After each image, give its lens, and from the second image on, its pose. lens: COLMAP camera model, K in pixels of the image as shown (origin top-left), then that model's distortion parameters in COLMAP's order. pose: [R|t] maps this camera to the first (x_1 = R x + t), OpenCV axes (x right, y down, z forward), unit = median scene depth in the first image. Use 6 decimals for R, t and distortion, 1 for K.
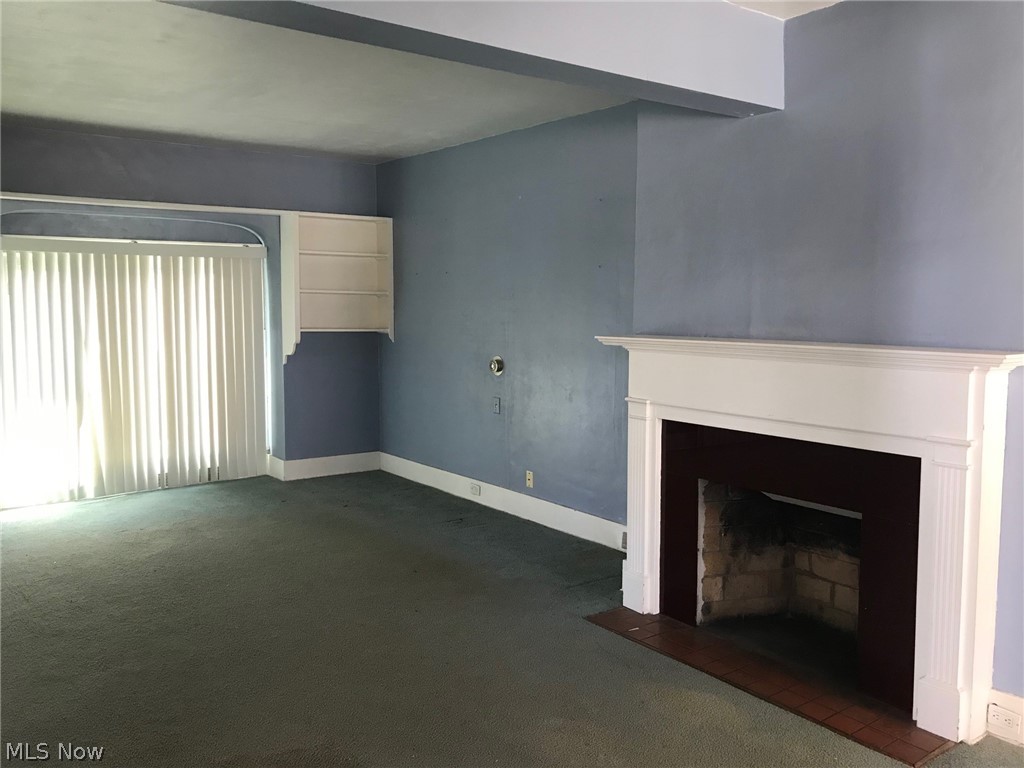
lens RADIAL K [[843.4, 0, 505.0], [0, 843.4, 366.9], [0, 0, 1]] dist [0.042520, -0.041203]
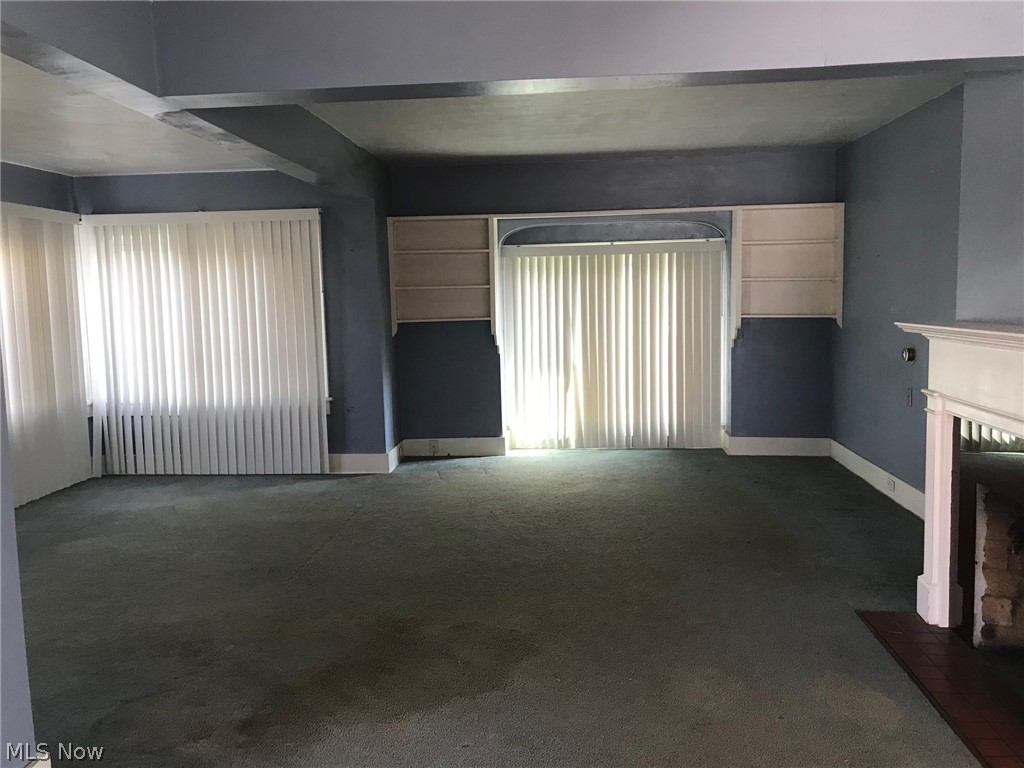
lens RADIAL K [[843.4, 0, 505.0], [0, 843.4, 366.9], [0, 0, 1]] dist [0.042520, -0.041203]
pose [[0.735280, 0.043396, -0.676373, 0.281703], [-0.033325, 0.999056, 0.027872, 0.000872], [0.676944, 0.002046, 0.736032, 0.001886]]
